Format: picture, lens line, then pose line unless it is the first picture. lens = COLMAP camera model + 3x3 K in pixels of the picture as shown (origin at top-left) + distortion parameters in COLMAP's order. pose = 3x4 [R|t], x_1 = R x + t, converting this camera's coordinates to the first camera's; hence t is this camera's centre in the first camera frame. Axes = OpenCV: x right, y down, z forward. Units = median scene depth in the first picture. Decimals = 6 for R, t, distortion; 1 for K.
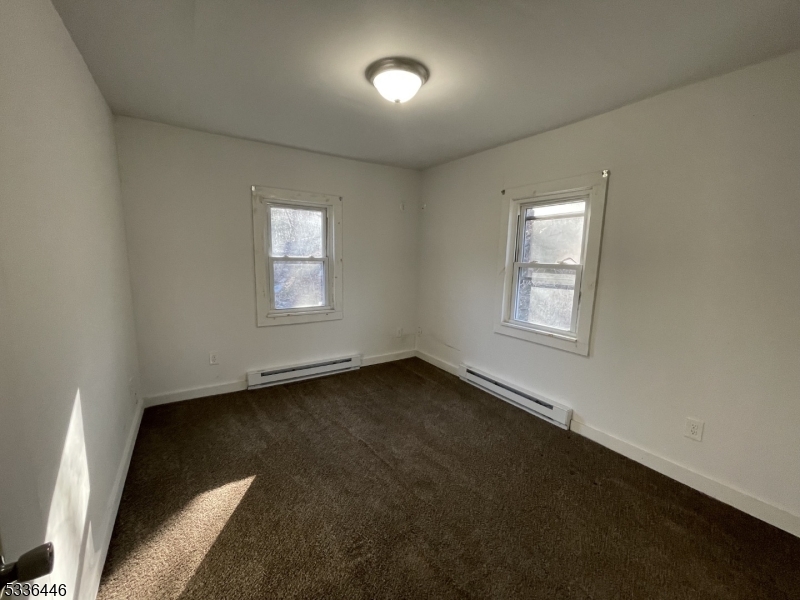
lens RADIAL K [[321.3, 0, 396.5], [0, 321.3, 306.0], [0, 0, 1]] dist [0.000115, -0.000400]
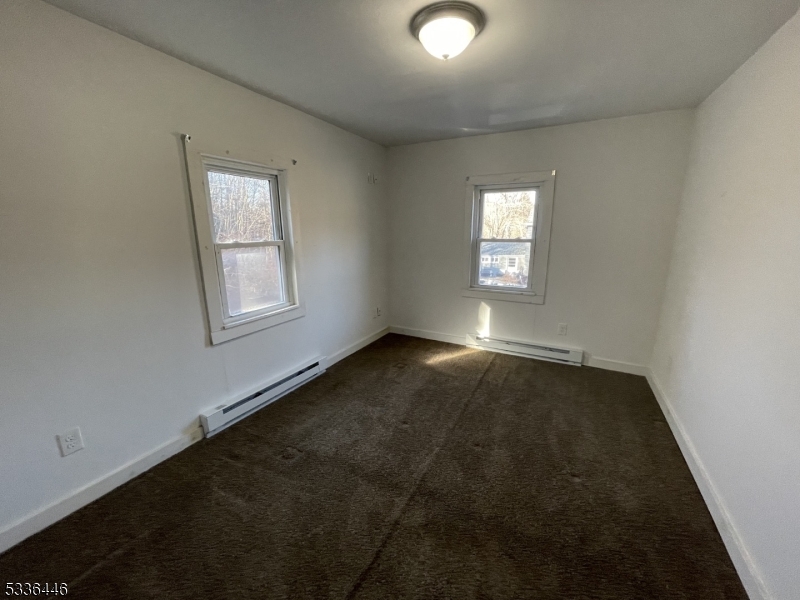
lens RADIAL K [[321.3, 0, 396.5], [0, 321.3, 306.0], [0, 0, 1]] dist [0.000115, -0.000400]
pose [[0.812417, -0.135845, 0.567032, -0.546078], [0.109468, 0.990725, 0.080508, -0.035426], [-0.572709, -0.003334, 0.819752, 0.231239]]
